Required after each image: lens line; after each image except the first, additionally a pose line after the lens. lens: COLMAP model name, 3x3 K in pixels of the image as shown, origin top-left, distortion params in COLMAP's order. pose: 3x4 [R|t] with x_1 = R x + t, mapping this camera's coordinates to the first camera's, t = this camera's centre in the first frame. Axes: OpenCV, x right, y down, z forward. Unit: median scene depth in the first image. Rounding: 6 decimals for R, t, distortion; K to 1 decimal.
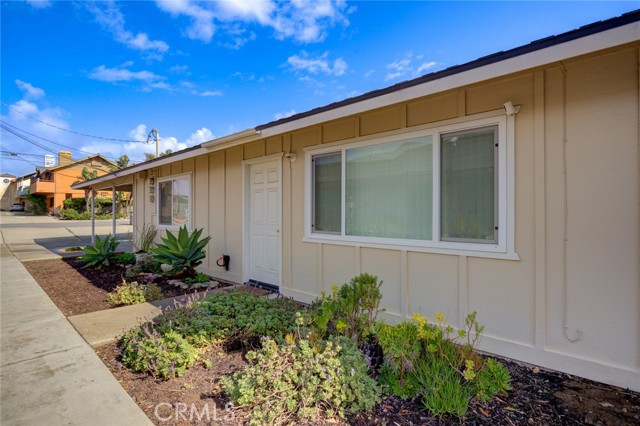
lens RADIAL K [[313.6, 0, 320.0], [0, 313.6, 213.0], [0, 0, 1]] dist [-0.016154, 0.003053]
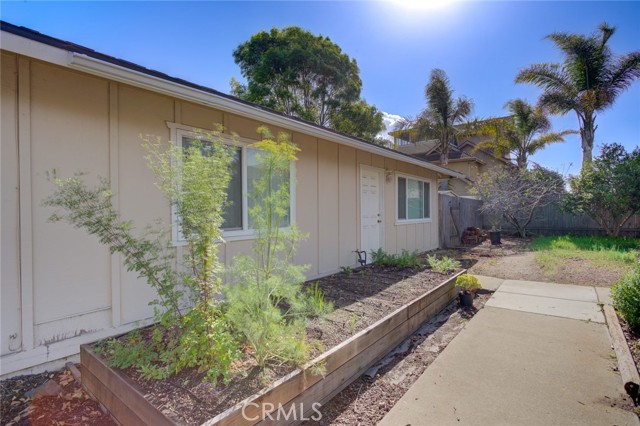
lens RADIAL K [[313.6, 0, 320.0], [0, 313.6, 213.0], [0, 0, 1]] dist [-0.016154, 0.003053]
pose [[-0.071443, 0.007959, 0.997413, -1.755011], [0.017915, 0.999817, -0.006695, 0.027310], [-0.997284, 0.017390, -0.071573, 1.544273]]
